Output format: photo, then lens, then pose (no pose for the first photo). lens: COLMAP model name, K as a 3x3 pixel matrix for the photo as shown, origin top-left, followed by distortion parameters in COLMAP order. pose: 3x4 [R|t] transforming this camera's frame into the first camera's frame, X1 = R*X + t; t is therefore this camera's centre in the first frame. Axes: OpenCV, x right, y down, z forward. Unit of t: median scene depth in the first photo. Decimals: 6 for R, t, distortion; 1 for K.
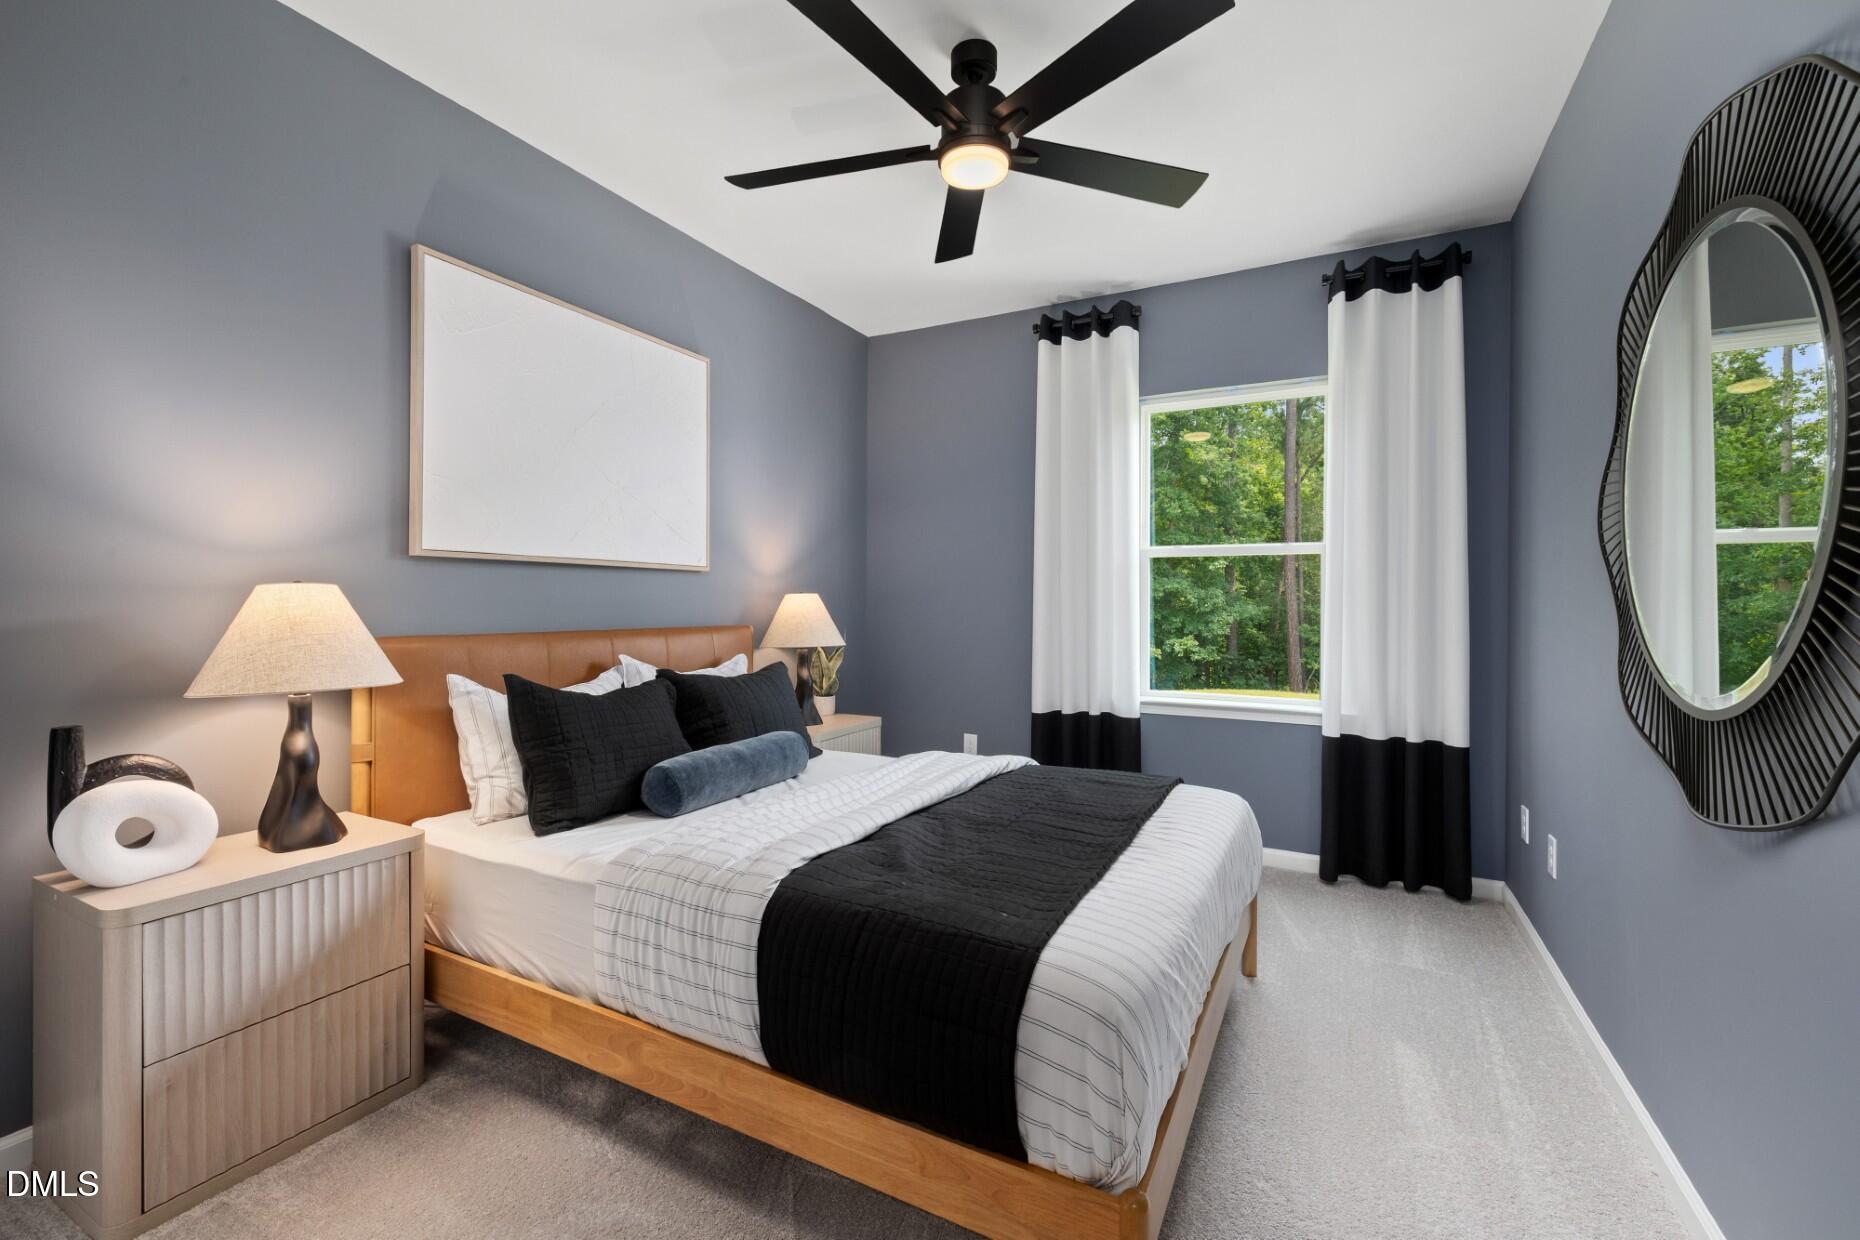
lens RADIAL K [[785.8, 0, 924.5], [0, 785.8, 591.1], [0, 0, 1]] dist [-0.000994, 0.000324]
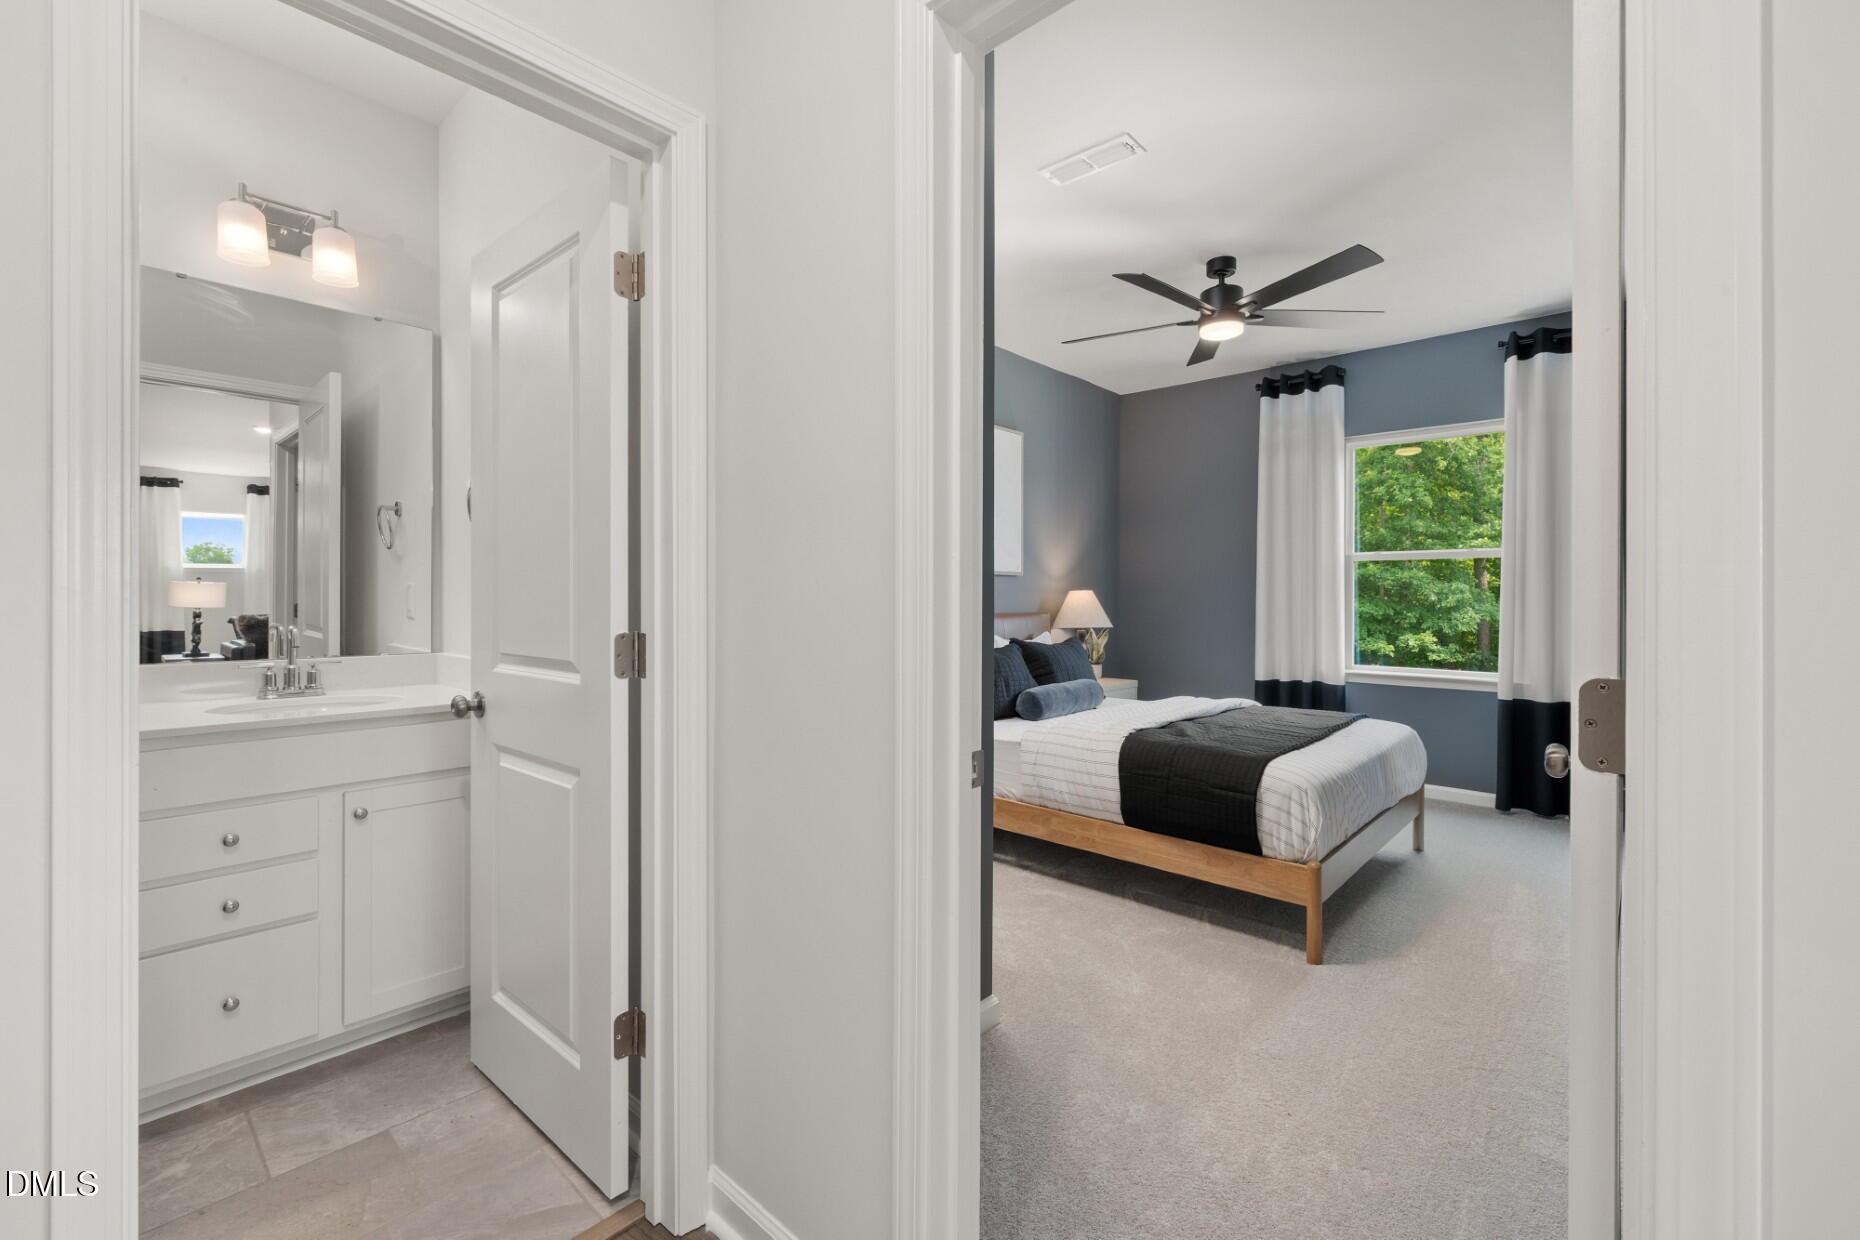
lens RADIAL K [[811.4, 0, 927.7], [0, 811.4, 594.3], [0, 0, 1]] dist [0.014119, -0.000010]
pose [[0.972283, -0.002113, -0.233799, -0.082083], [0.004625, 0.999937, 0.010195, -0.005890], [0.233763, -0.010994, 0.972231, -0.478676]]
